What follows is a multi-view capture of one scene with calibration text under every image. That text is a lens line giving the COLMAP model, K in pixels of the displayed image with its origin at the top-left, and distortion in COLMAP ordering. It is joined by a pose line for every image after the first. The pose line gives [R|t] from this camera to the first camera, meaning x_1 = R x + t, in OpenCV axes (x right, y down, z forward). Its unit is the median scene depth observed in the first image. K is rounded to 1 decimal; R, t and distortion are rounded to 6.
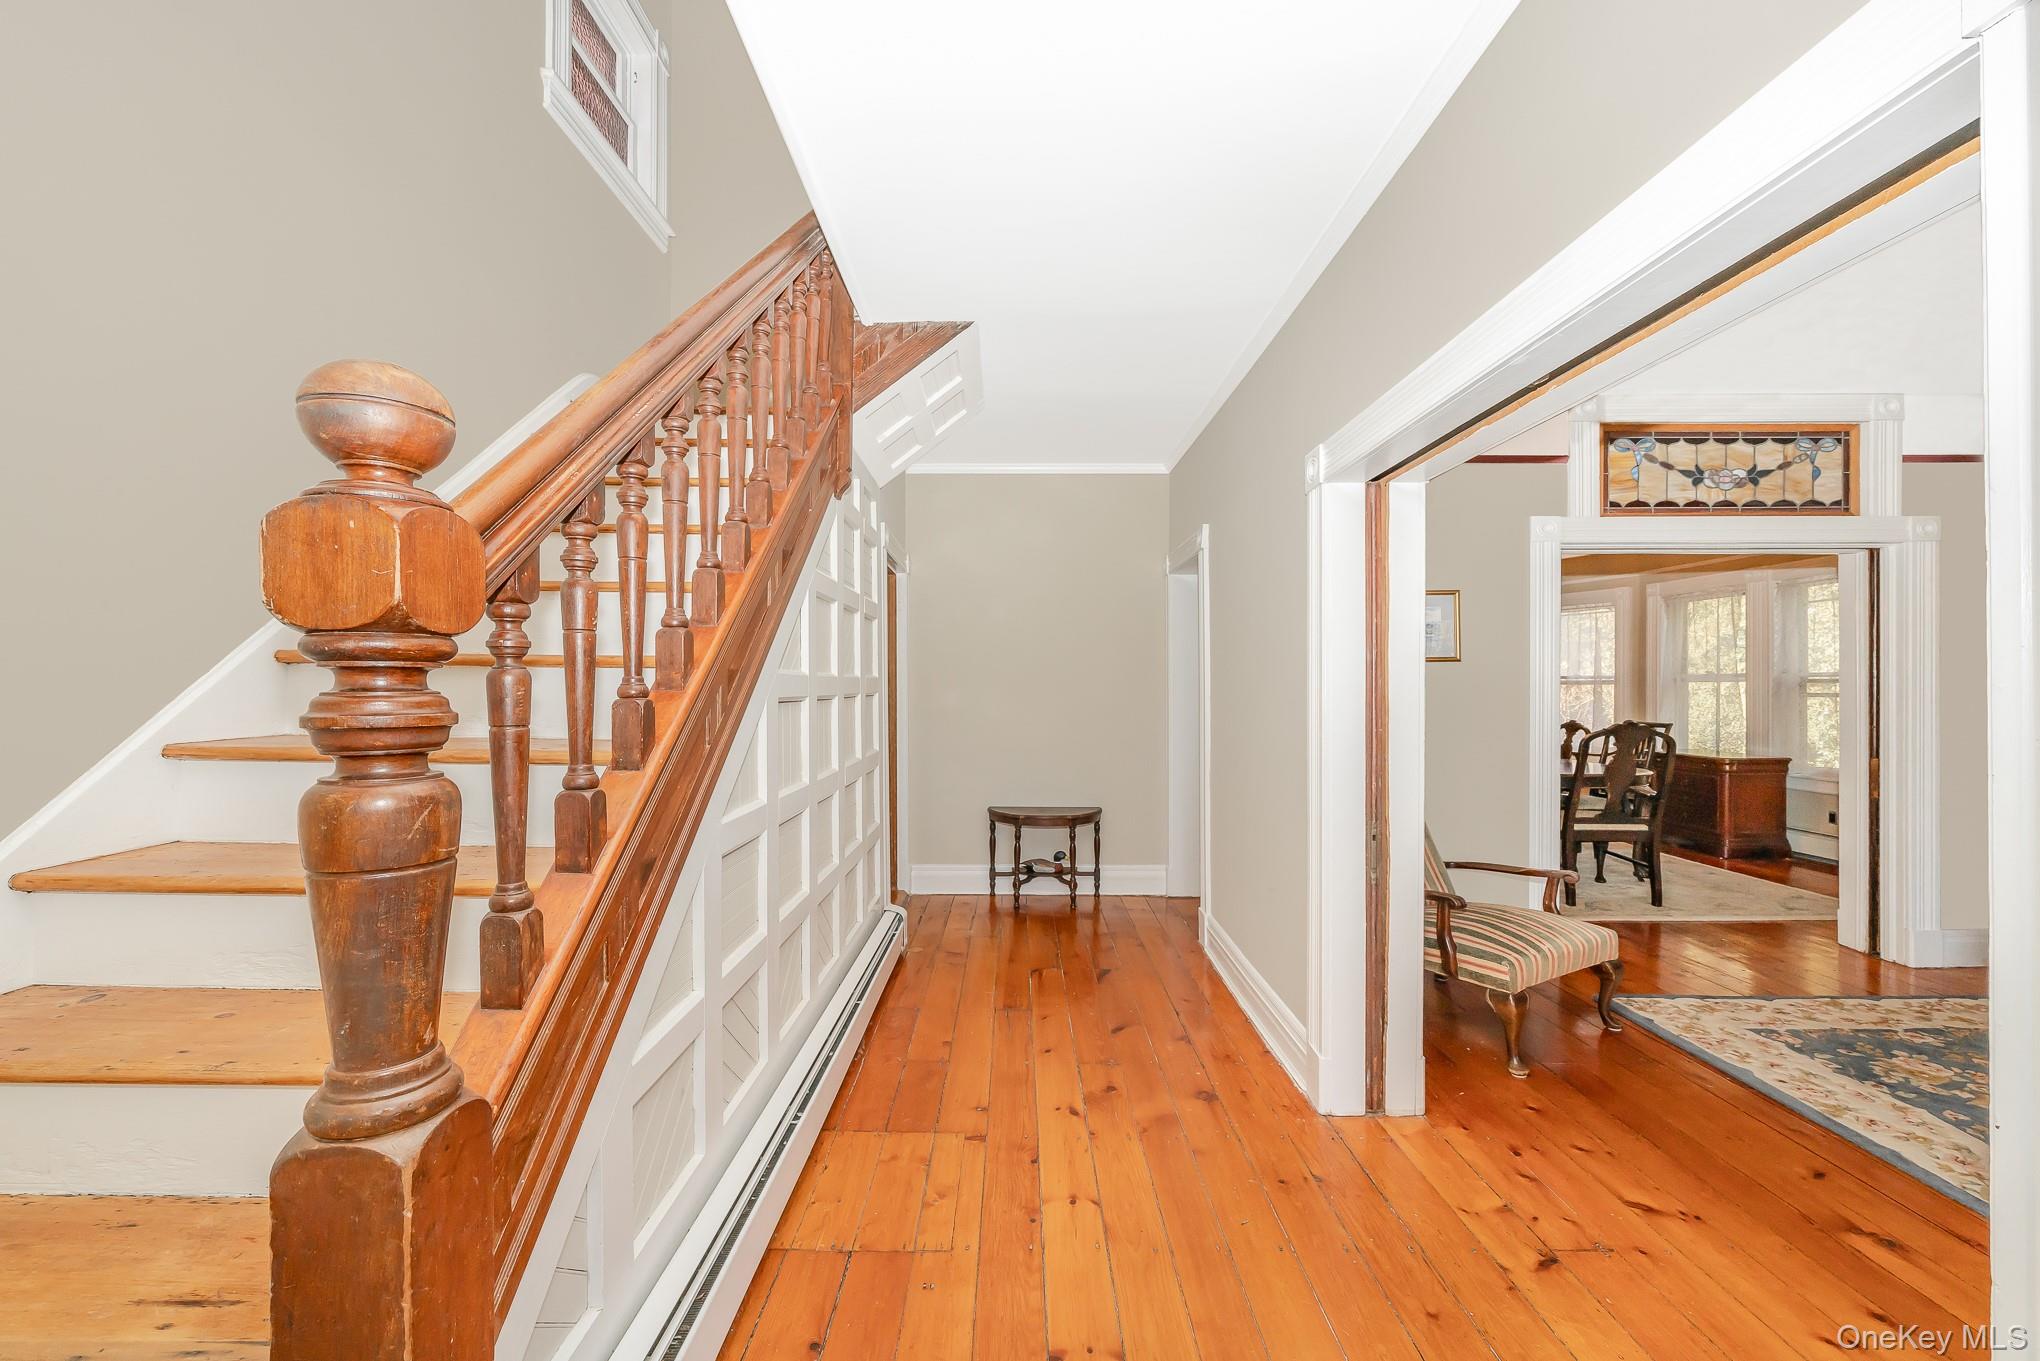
lens RADIAL K [[703.7, 0, 1026.8], [0, 703.7, 688.6], [0, 0, 1]] dist [-0.001126, 0.000037]
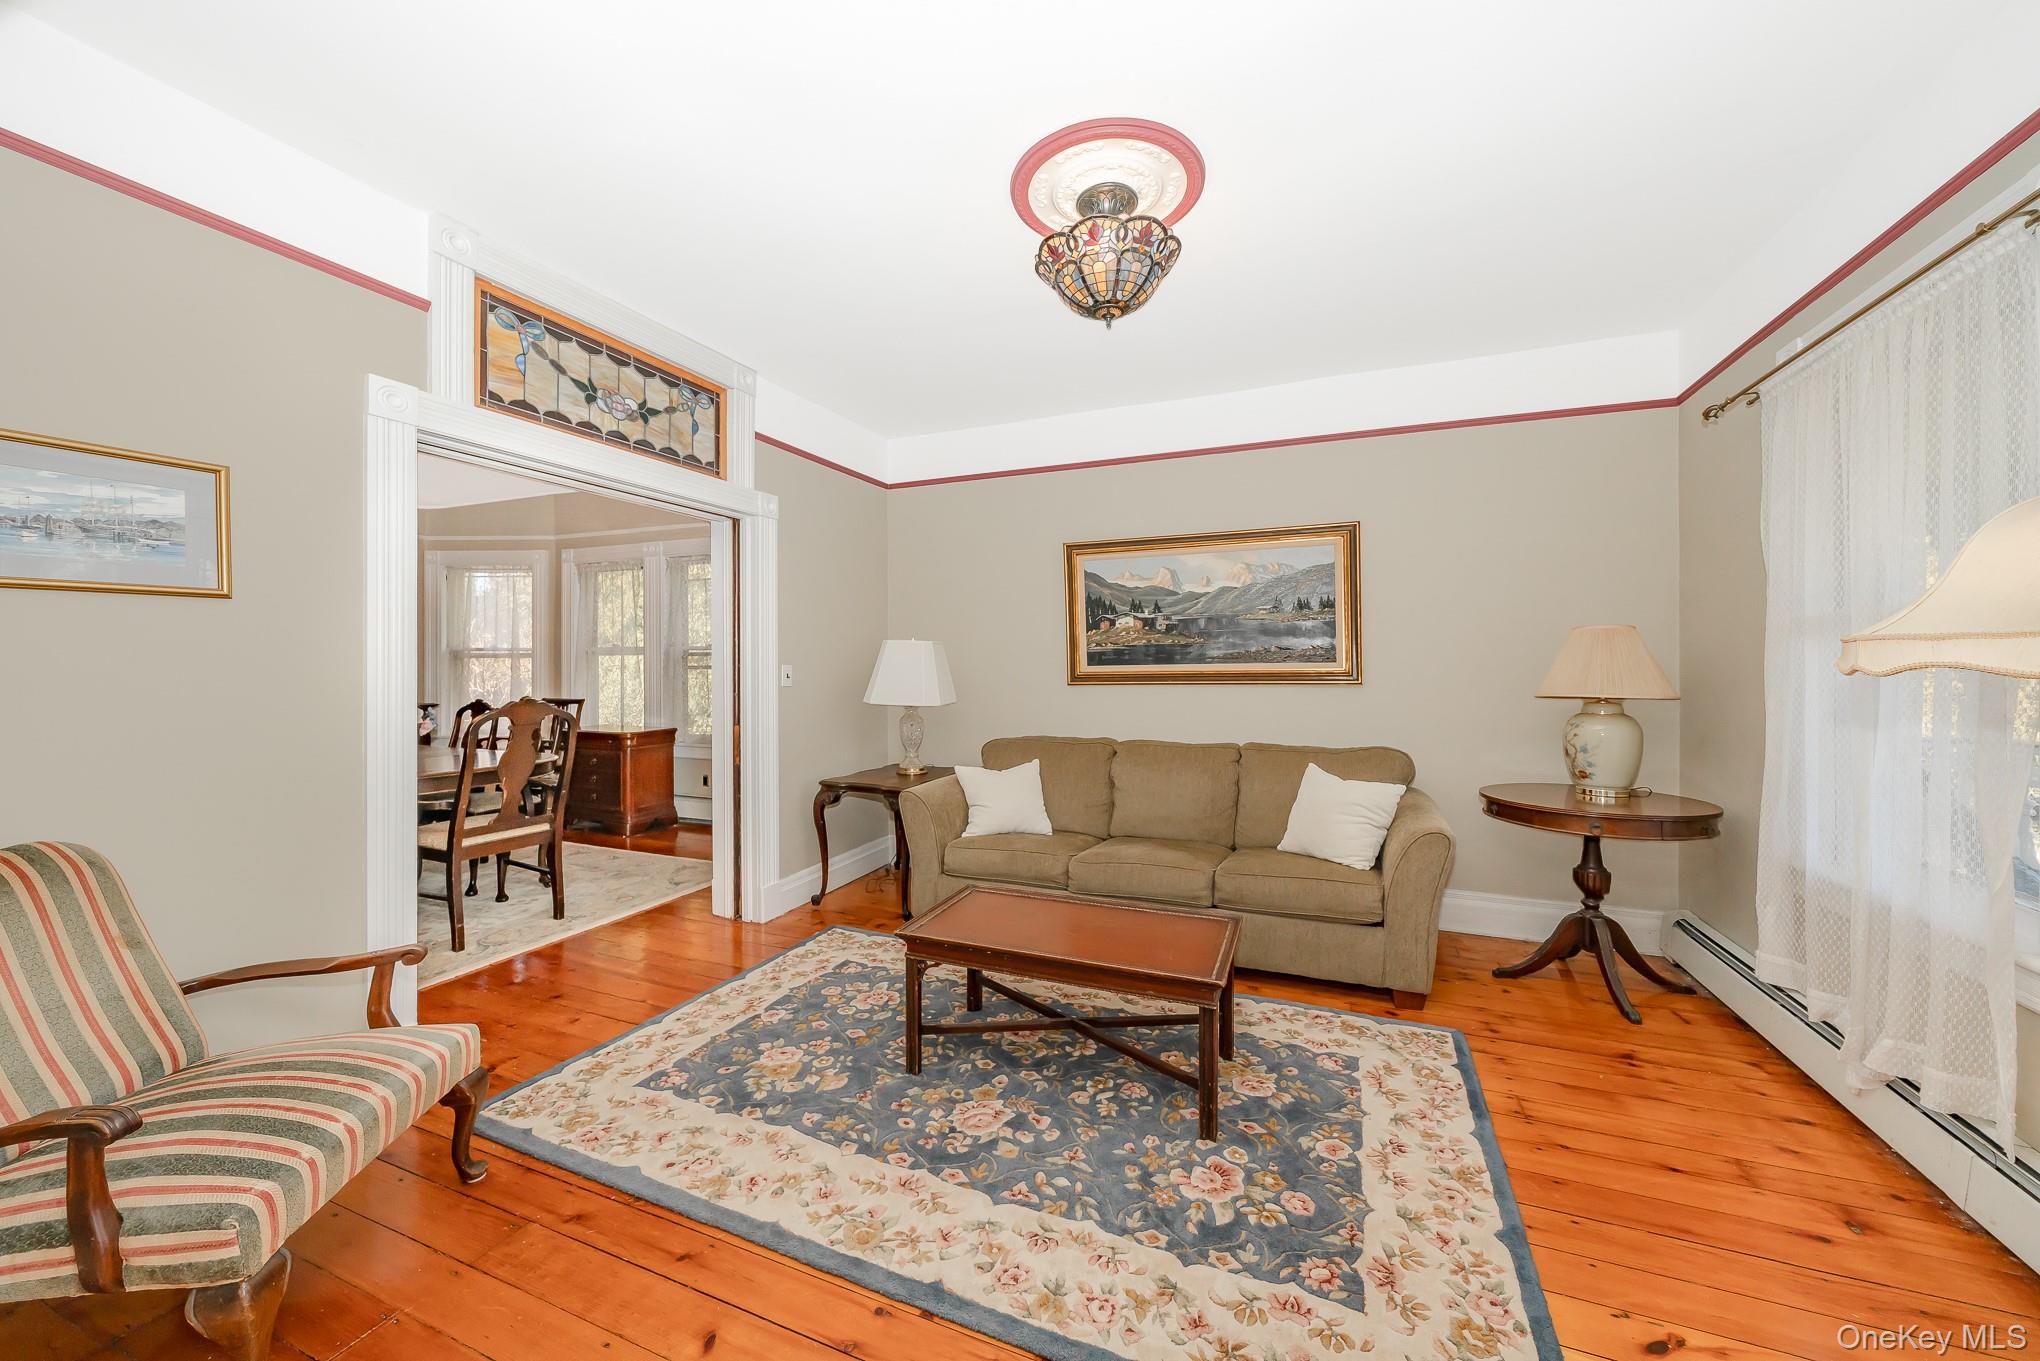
lens RADIAL K [[828.9, 0, 1029.4], [0, 828.9, 679.4], [0, 0, 1]] dist [-0.007740, 0.000659]
pose [[0.334677, -0.013764, 0.942232, 0.220659], [-0.002681, 0.999875, 0.015558, 0.012672], [-0.942329, -0.007733, 0.334598, 0.201281]]
